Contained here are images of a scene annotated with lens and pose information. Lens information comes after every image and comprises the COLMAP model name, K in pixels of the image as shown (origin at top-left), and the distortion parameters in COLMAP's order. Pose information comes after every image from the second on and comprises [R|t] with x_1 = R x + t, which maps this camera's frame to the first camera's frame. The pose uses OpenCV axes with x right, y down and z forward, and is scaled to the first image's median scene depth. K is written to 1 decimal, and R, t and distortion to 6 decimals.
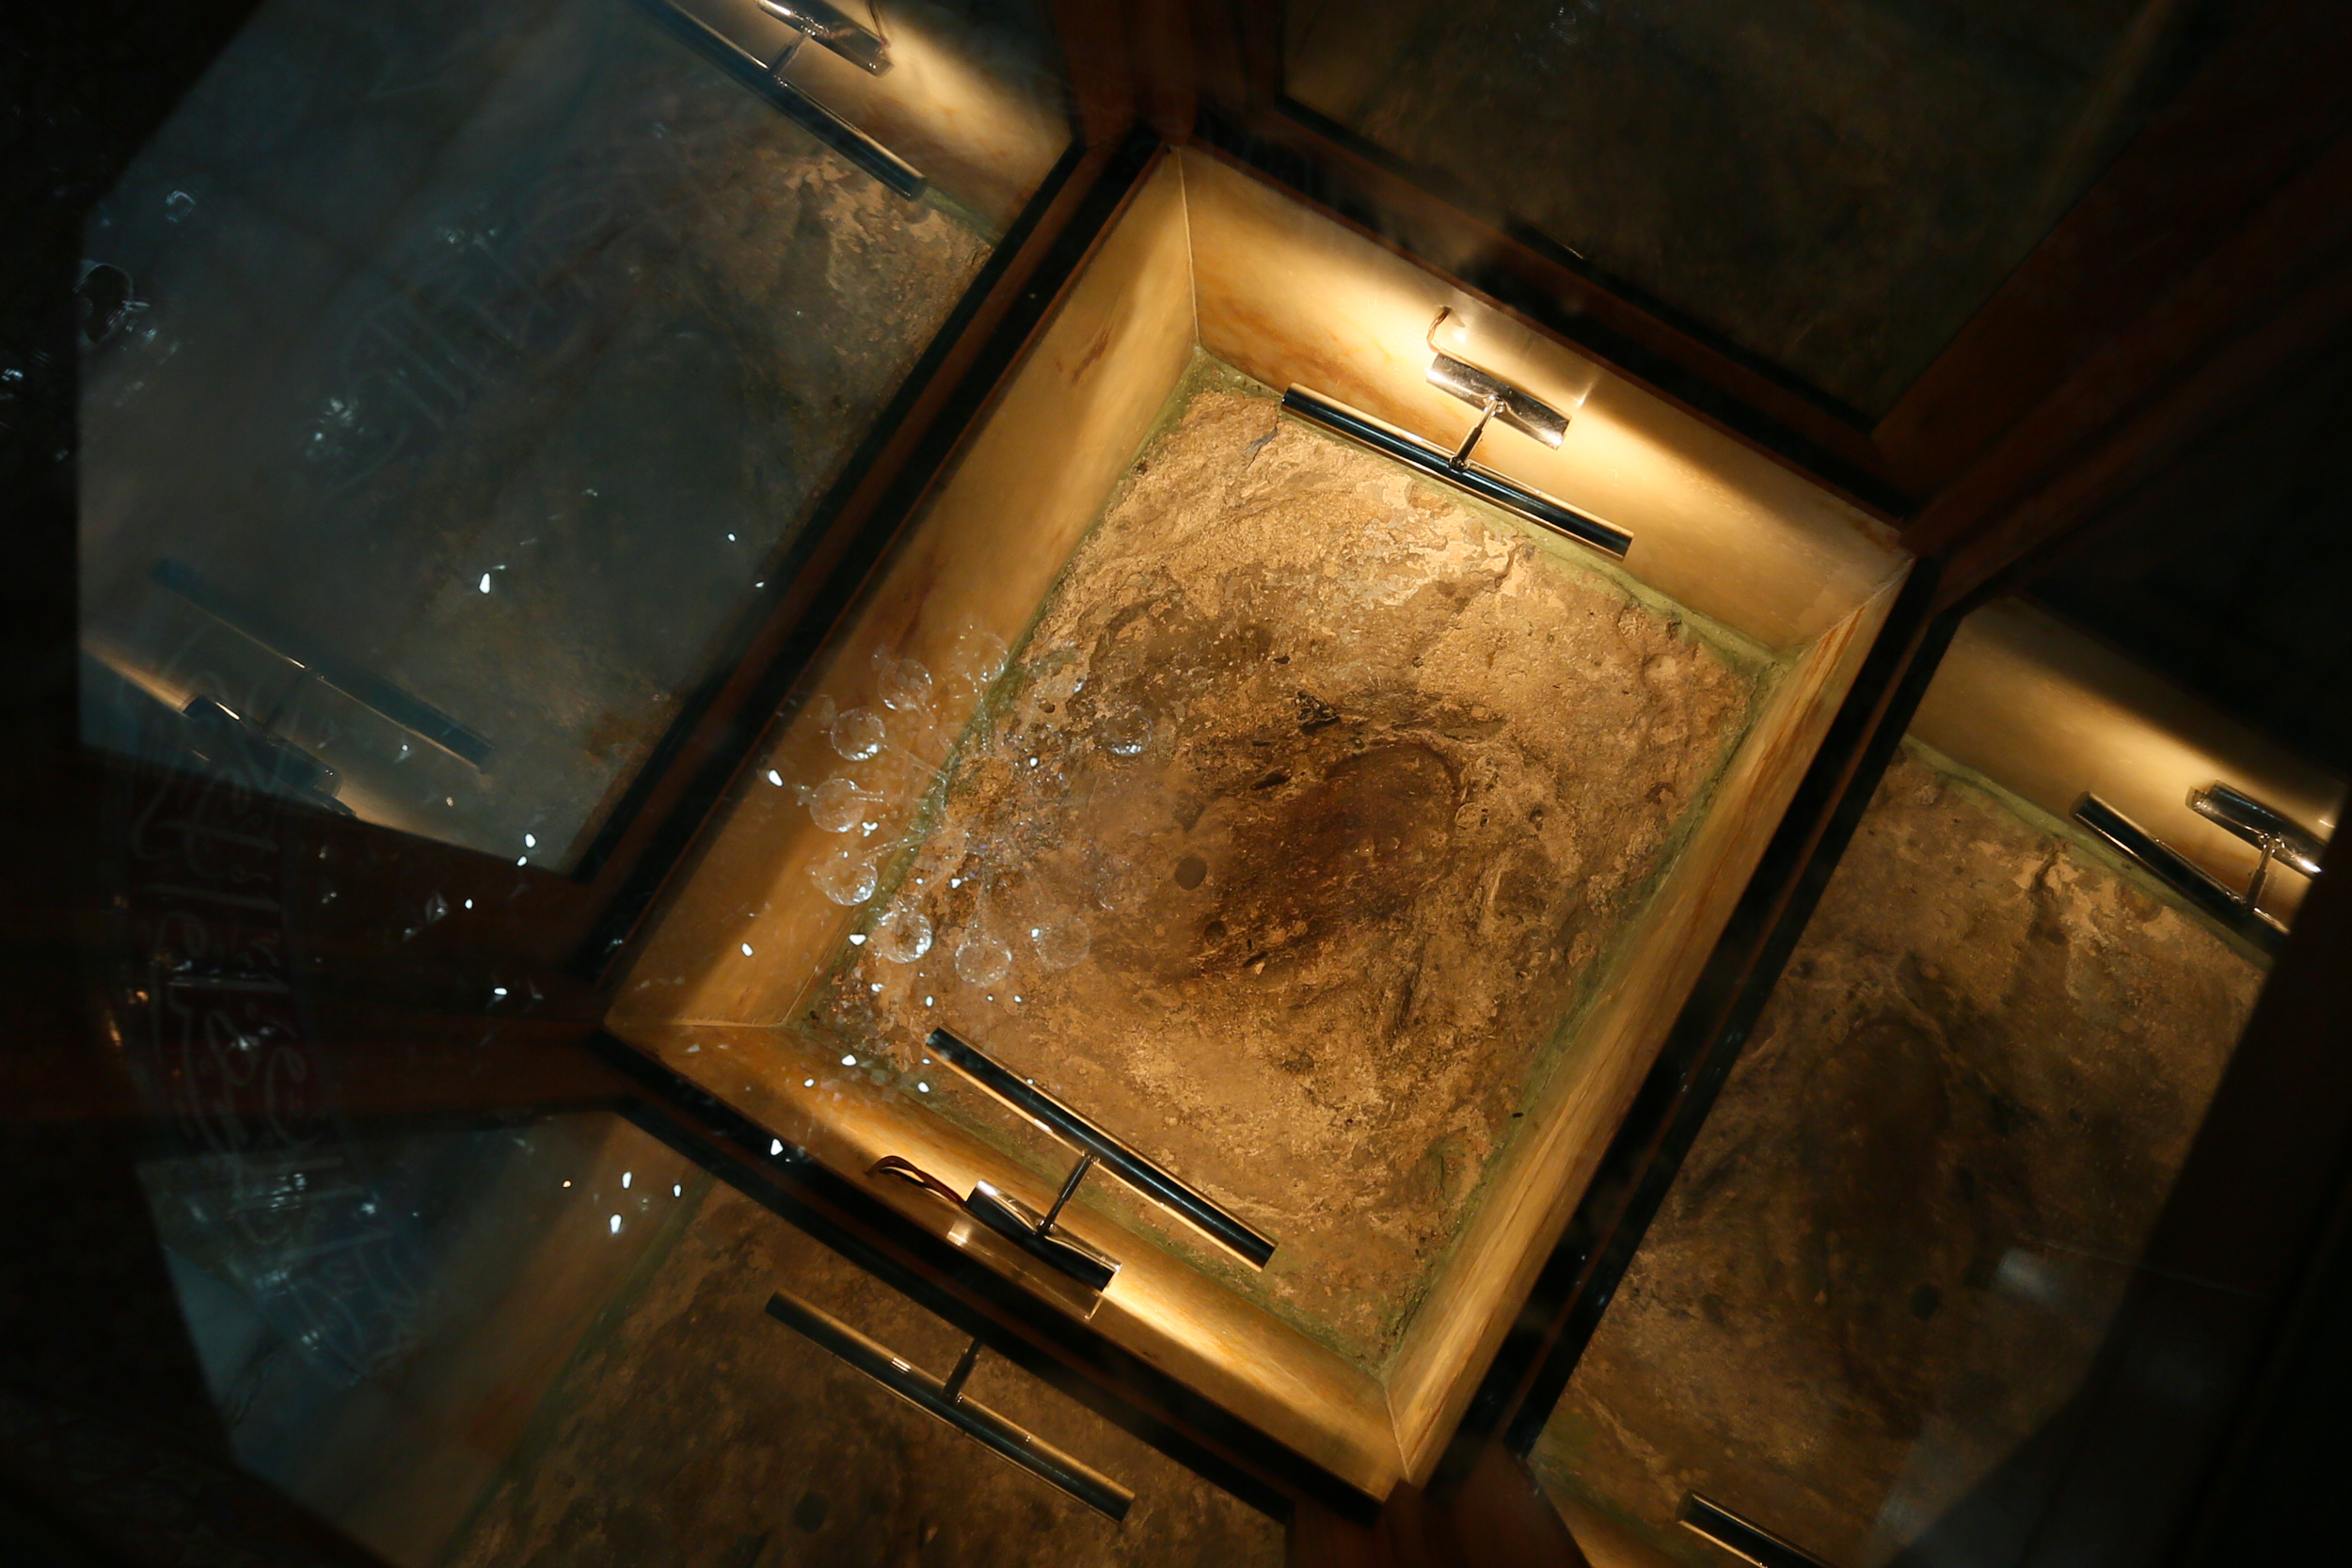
lens RADIAL K [[1092.2, 0, 1182.9], [0, 1092.2, 794.1], [0, 0, 1]] dist [-0.019063, 0.011978]
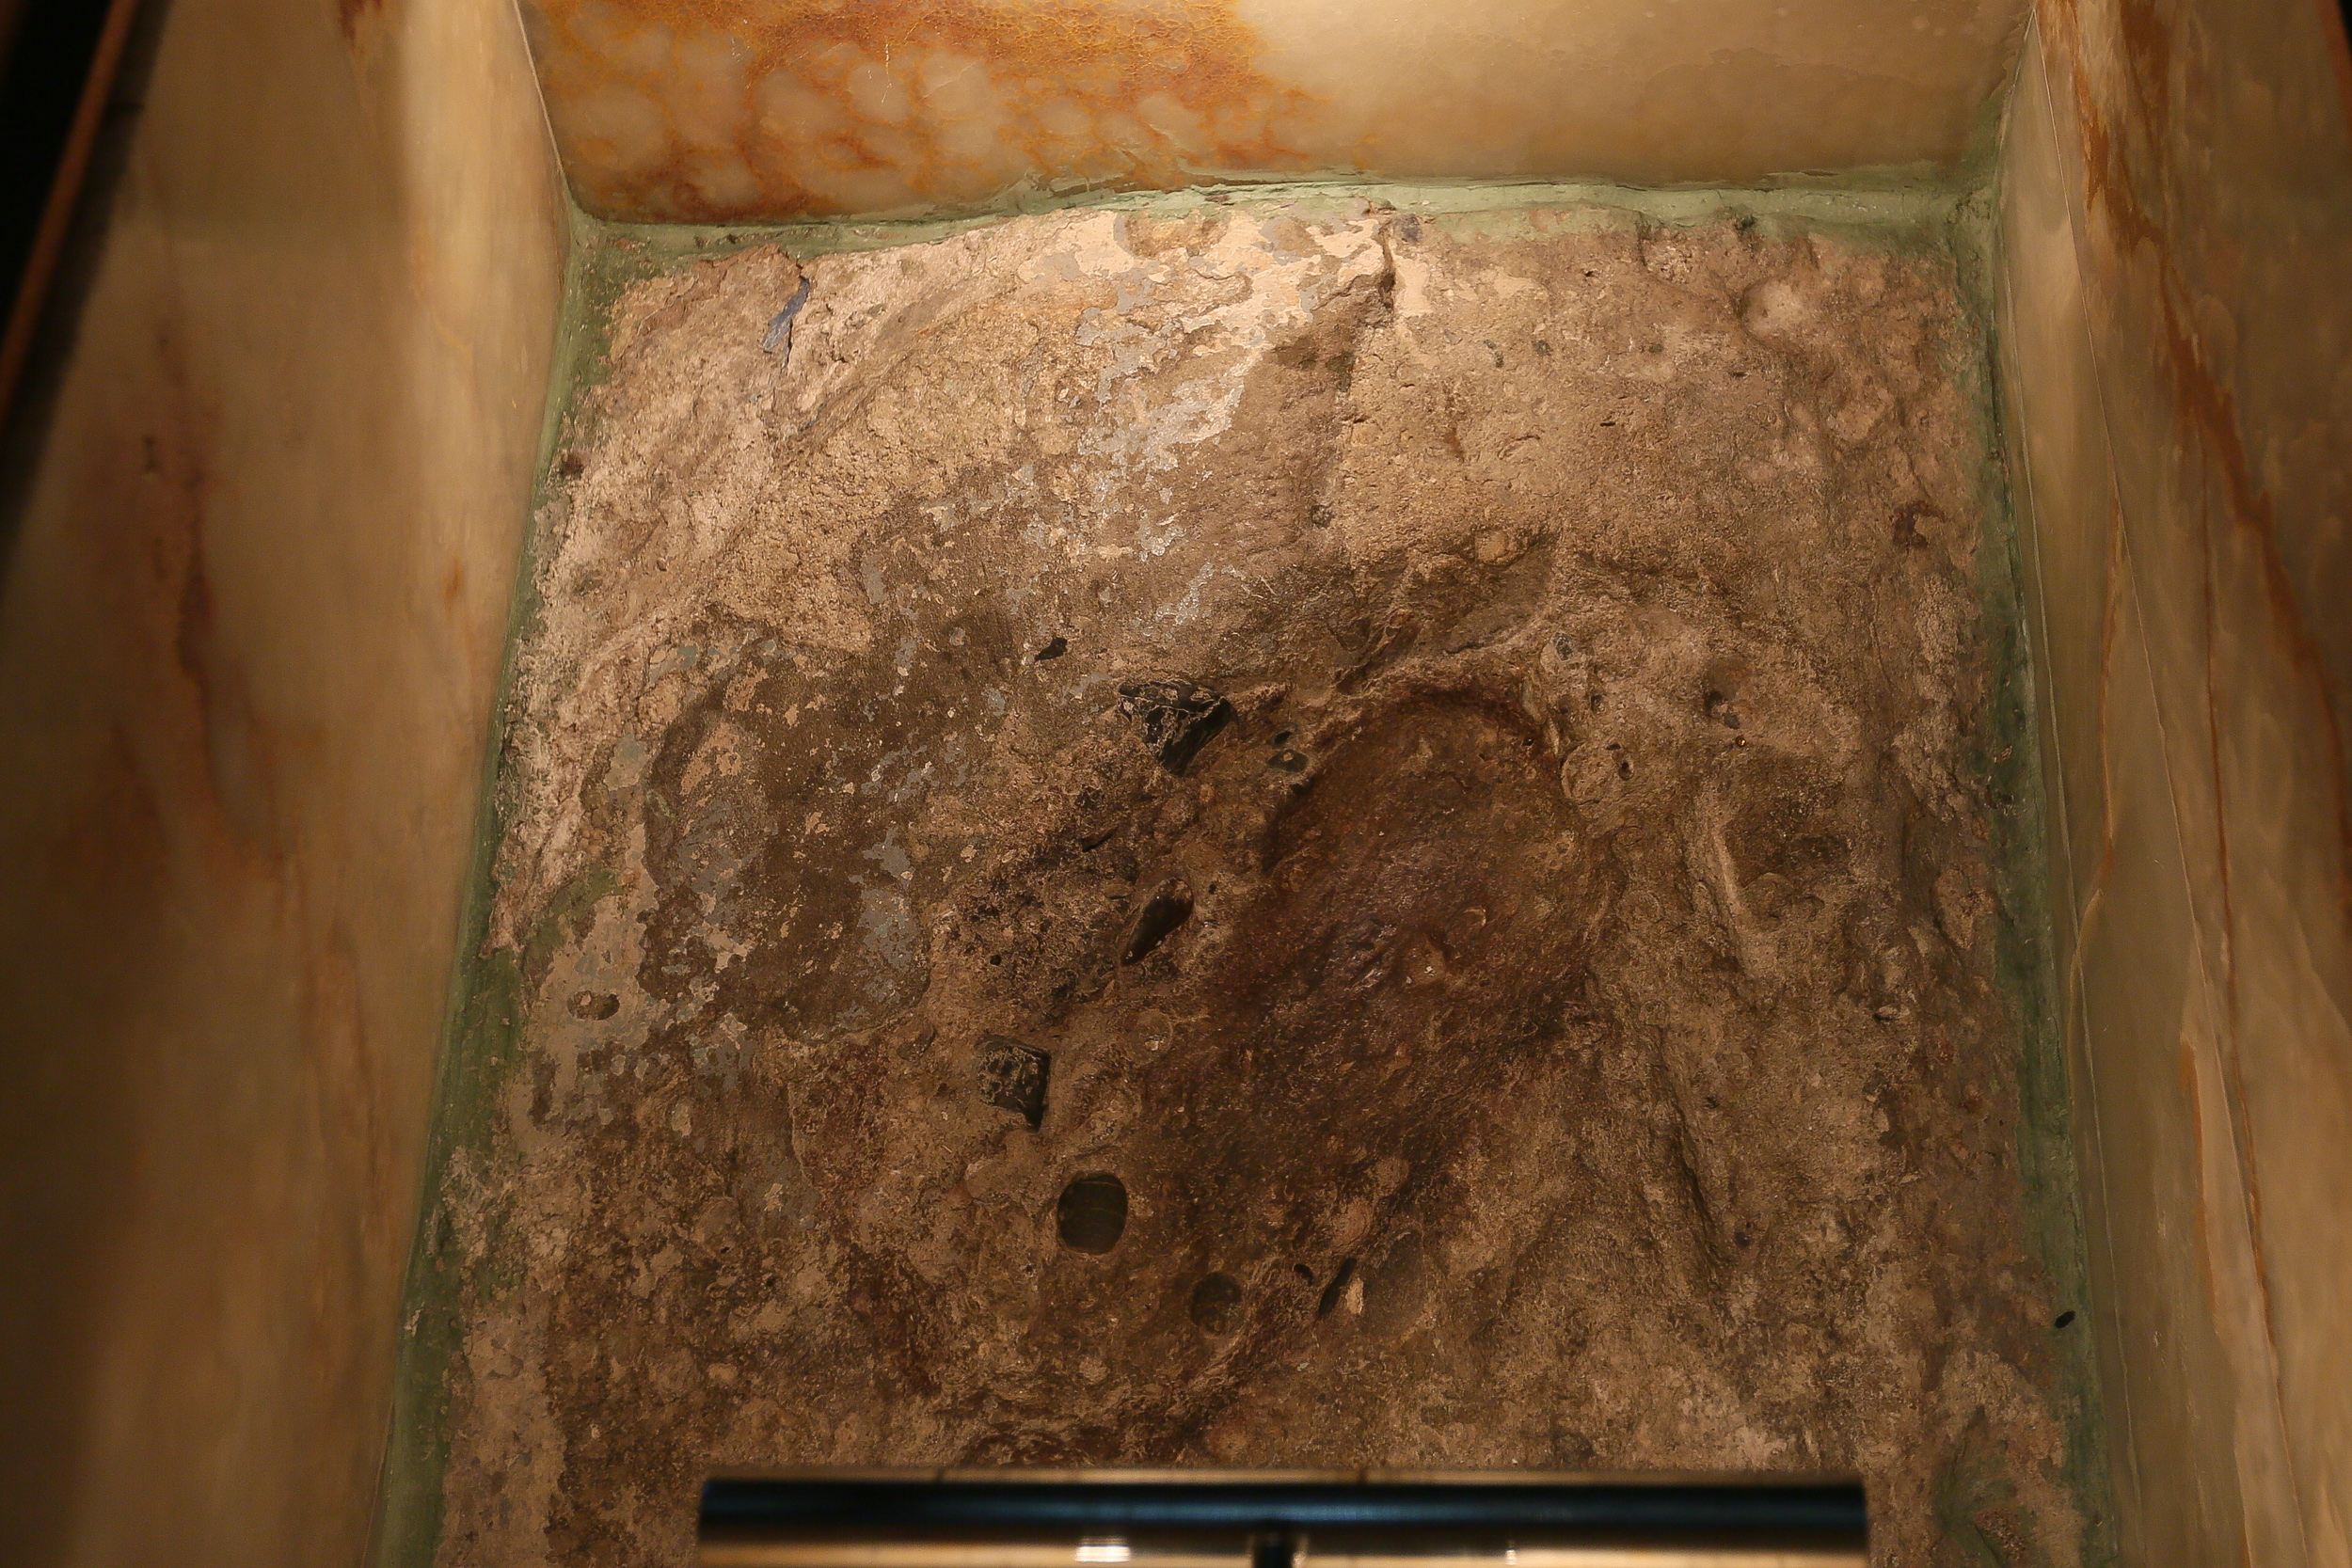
lens RADIAL K [[2296.9, 0, 1176.0], [0, 2296.9, 784.0], [0, 0, 1]] dist [0.018713, 0.019373]
pose [[0.873542, -0.431317, 0.225589, -0.098171], [0.477477, 0.849346, -0.225006, 0.156027], [-0.094555, 0.304266, 0.947883, 0.134233]]
